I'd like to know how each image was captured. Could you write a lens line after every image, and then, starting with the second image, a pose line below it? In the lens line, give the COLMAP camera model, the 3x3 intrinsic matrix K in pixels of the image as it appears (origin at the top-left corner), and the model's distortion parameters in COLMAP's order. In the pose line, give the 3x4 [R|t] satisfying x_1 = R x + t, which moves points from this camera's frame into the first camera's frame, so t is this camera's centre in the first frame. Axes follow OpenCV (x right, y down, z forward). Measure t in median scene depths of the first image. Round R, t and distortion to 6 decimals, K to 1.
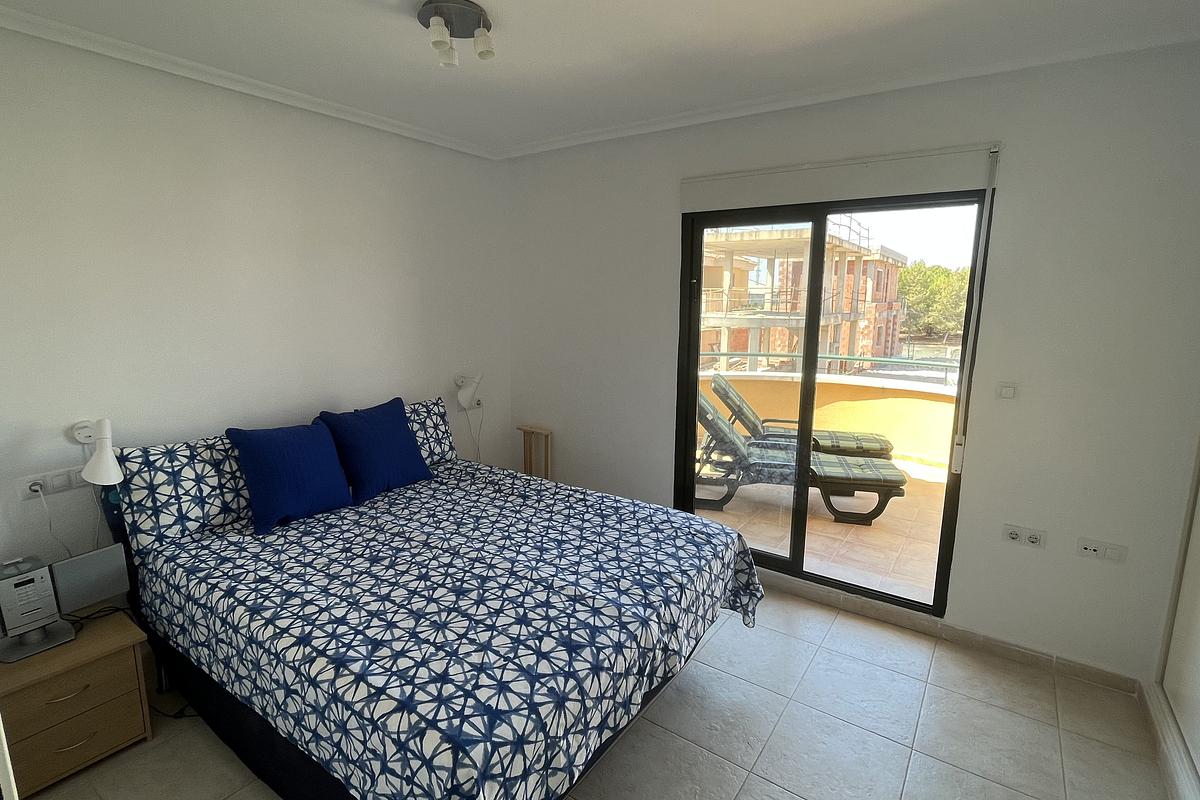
lens RADIAL K [[576.2, 0, 600.0], [0, 576.2, 400.0], [0, 0, 1]] dist [-0.002508, -0.000203]
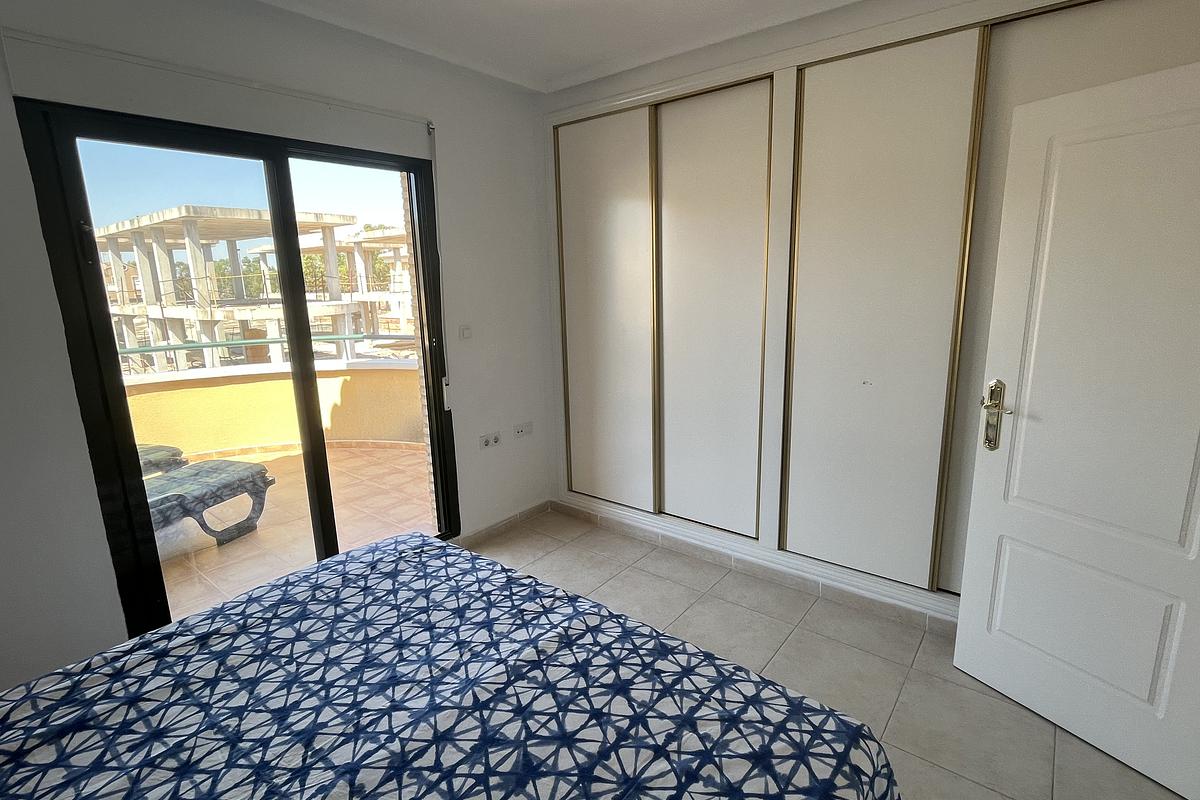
lens RADIAL K [[576.2, 0, 600.0], [0, 576.2, 400.0], [0, 0, 1]] dist [-0.002508, -0.000203]
pose [[0.063104, -0.224014, 0.972541, -0.544991], [0.203066, 0.956980, 0.207254, -0.079538], [-0.977129, 0.184412, 0.105879, 0.644480]]
